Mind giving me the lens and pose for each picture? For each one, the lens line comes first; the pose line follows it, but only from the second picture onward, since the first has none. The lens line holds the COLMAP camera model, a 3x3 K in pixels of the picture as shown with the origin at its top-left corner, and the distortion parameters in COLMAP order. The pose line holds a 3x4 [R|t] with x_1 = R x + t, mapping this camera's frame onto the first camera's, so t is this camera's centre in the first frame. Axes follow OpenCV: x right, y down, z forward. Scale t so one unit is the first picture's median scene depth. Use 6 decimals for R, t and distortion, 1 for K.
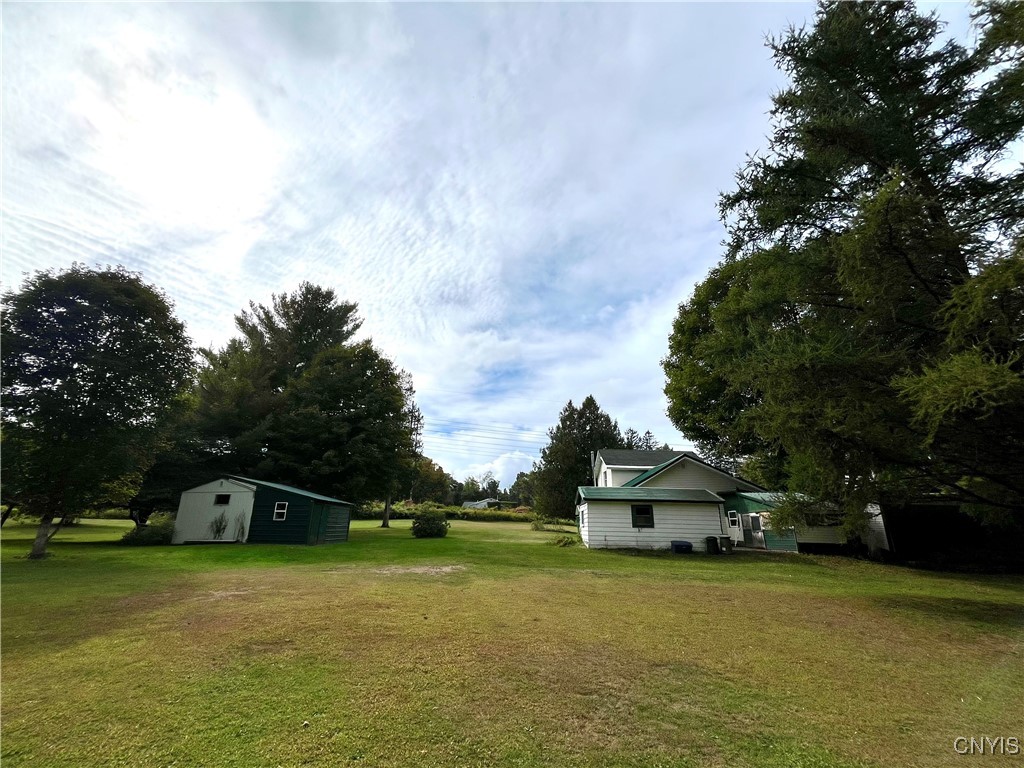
lens RADIAL K [[401.3, 0, 512.0], [0, 401.3, 384.0], [0, 0, 1]] dist [-0.001145, 0.000040]
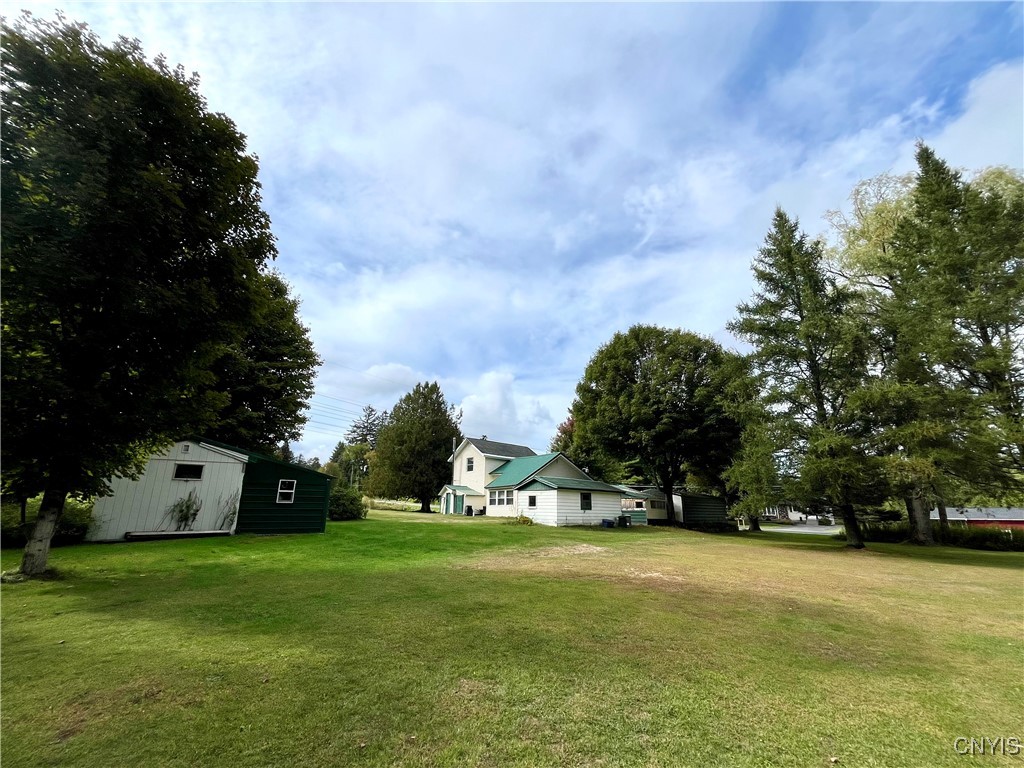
lens RADIAL K [[411.7, 0, 510.2], [0, 411.7, 388.8], [0, 0, 1]] dist [-0.001814, 0.000003]
pose [[0.730335, 0.186954, 0.657008, -0.832042], [-0.238182, 0.971151, -0.011579, 0.036581], [-0.640219, -0.148031, 0.753795, 0.171627]]
